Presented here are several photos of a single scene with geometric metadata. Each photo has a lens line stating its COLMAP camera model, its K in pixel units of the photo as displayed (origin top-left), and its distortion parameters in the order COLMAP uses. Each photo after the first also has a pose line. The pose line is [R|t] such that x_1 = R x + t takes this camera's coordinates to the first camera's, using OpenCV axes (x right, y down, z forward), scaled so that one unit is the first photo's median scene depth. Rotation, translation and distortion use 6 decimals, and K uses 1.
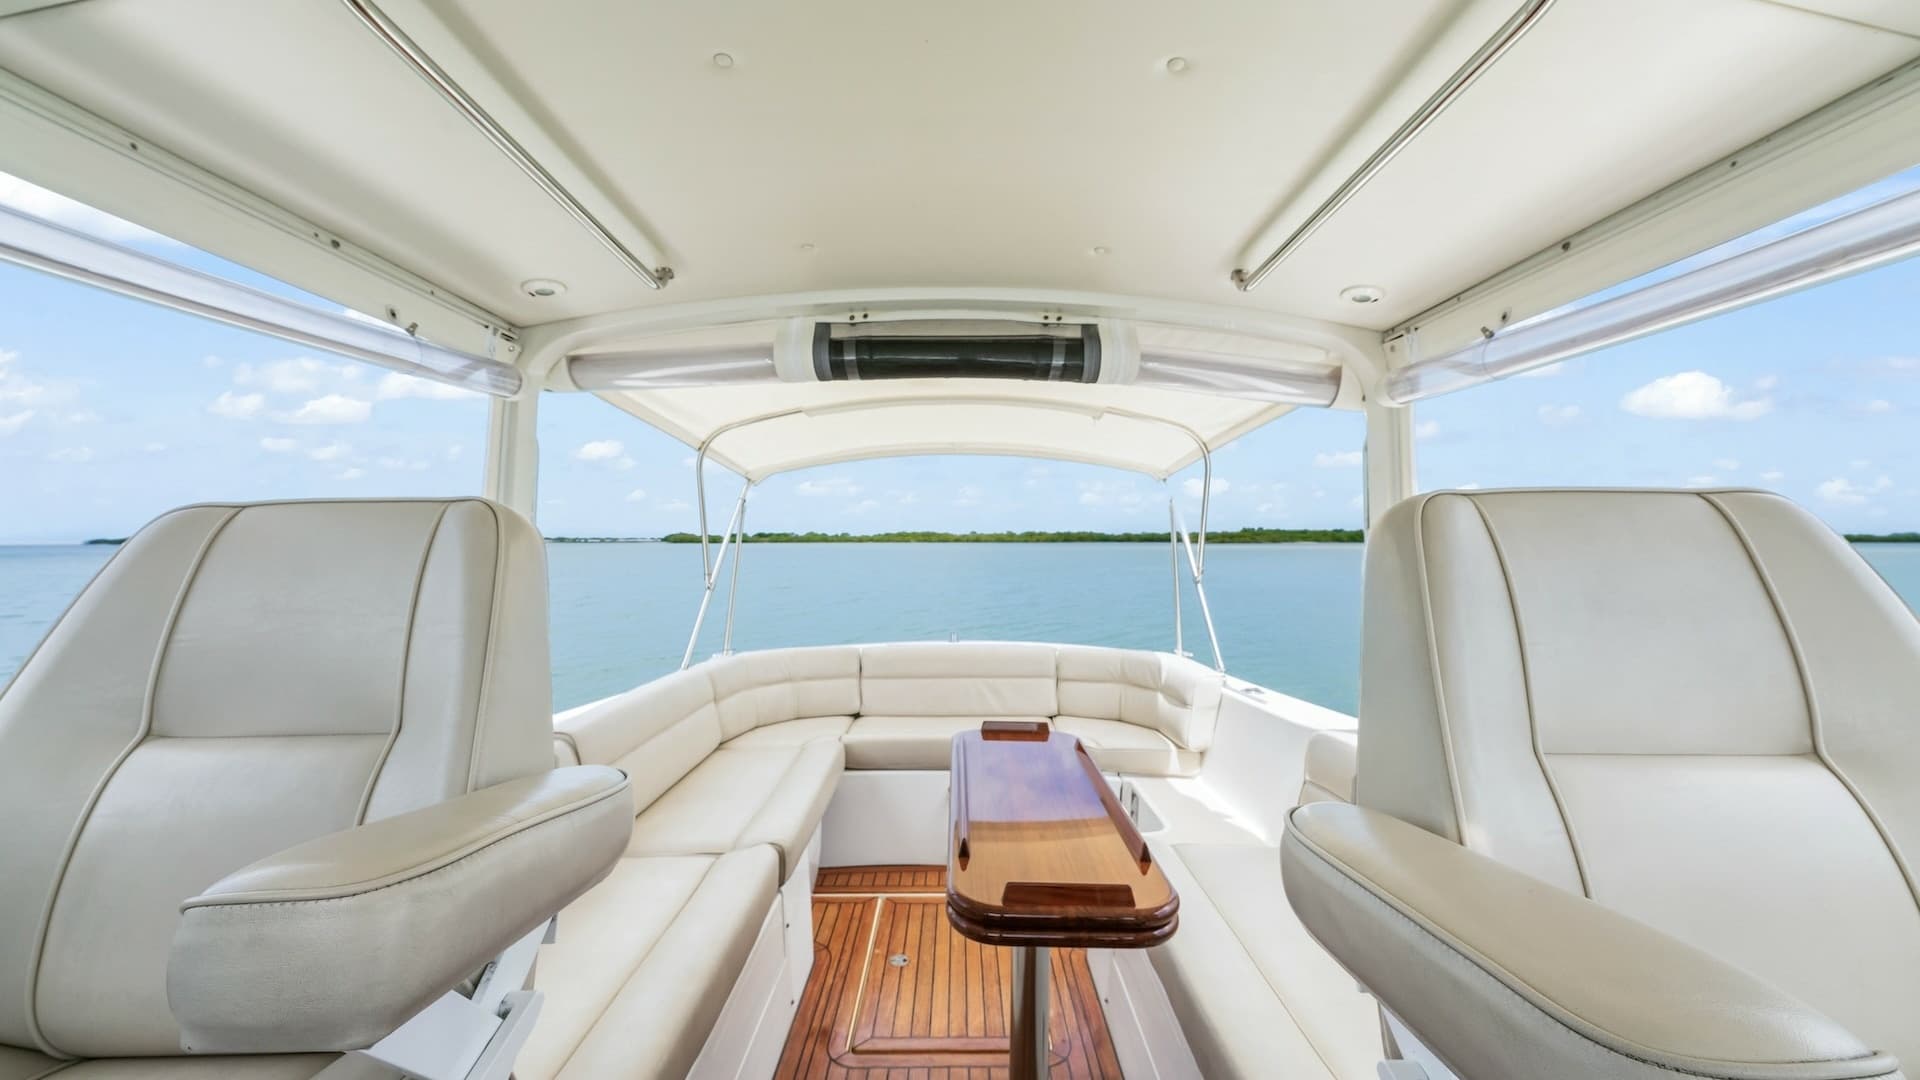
lens RADIAL K [[741.8, 0, 953.5], [0, 741.8, 541.8], [0, 0, 1]] dist [0.000316, 0.000001]
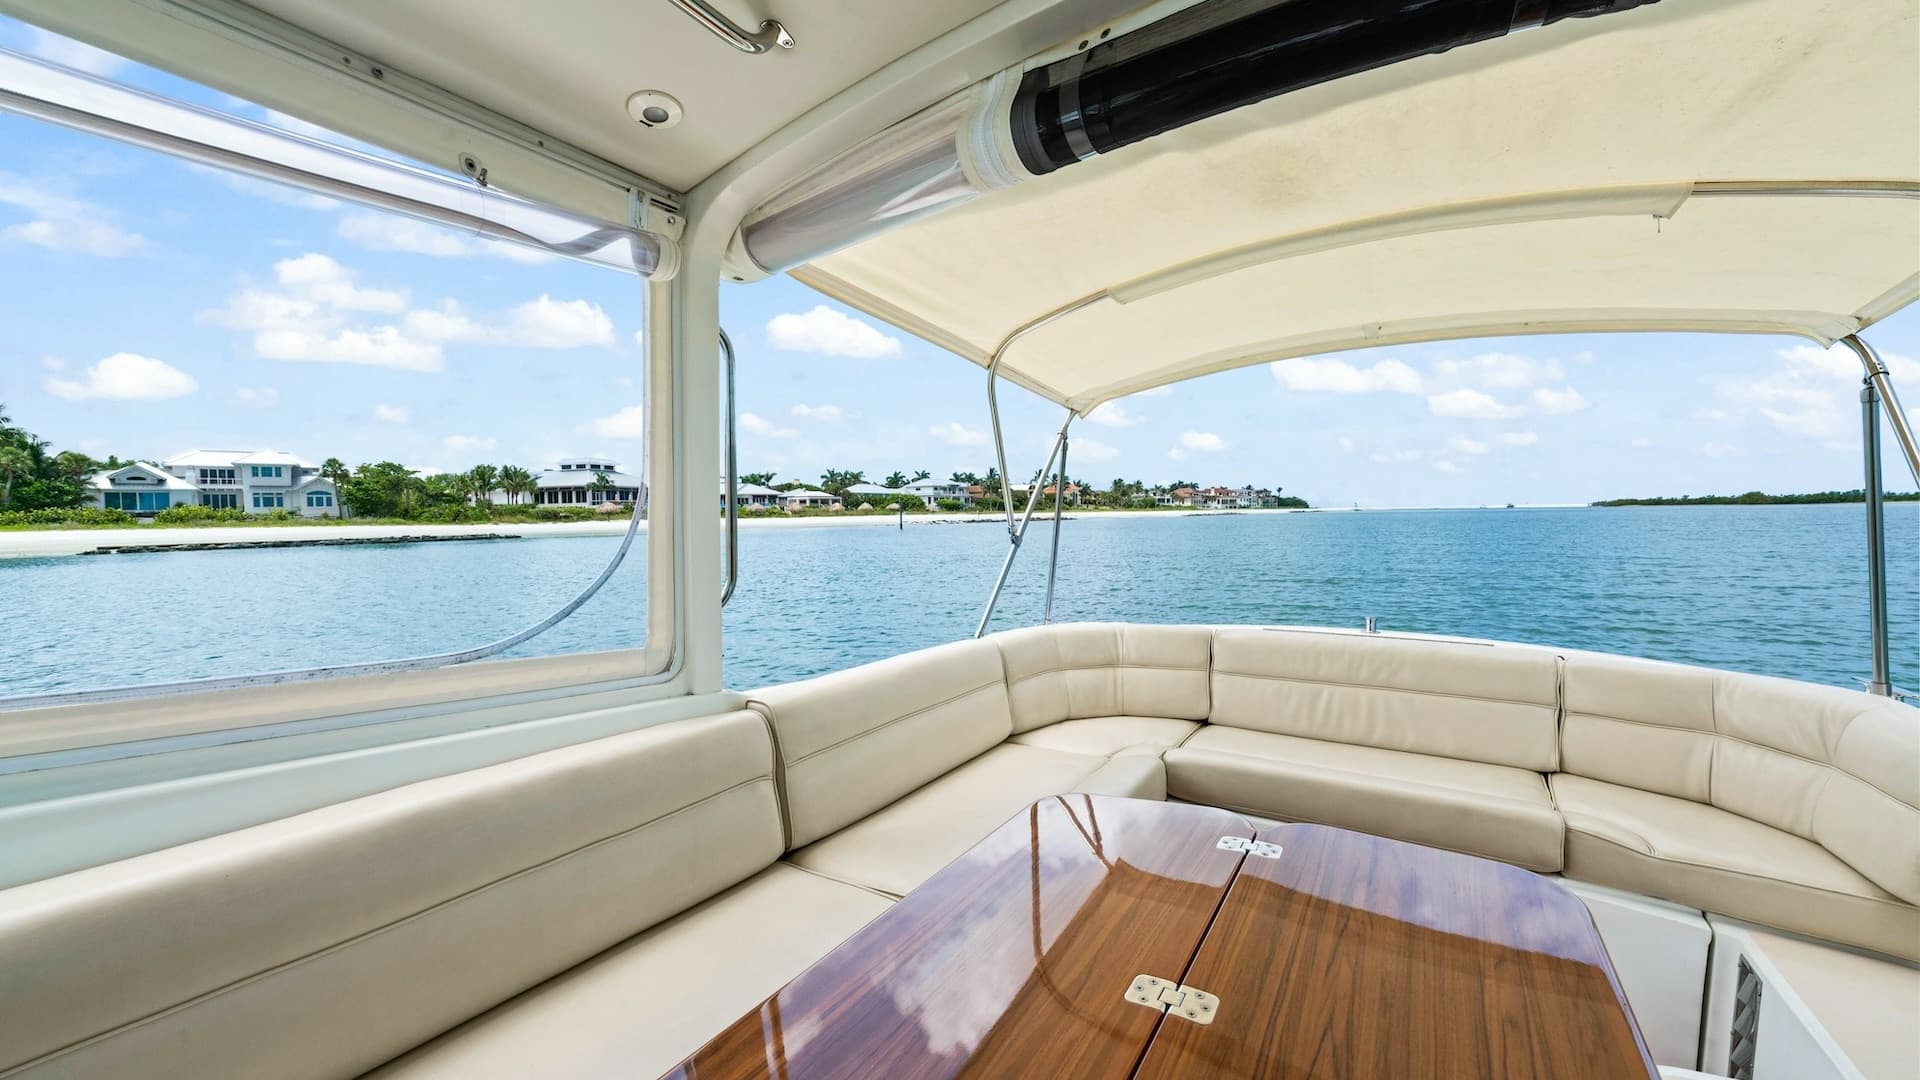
lens RADIAL K [[741.8, 0, 953.5], [0, 741.8, 541.8], [0, 0, 1]] dist [0.000316, 0.000001]
pose [[0.843547, 0.012904, -0.536900, 0.063319], [0.006166, 0.999413, 0.033708, 0.040723], [0.537019, -0.031745, 0.842972, 0.329950]]
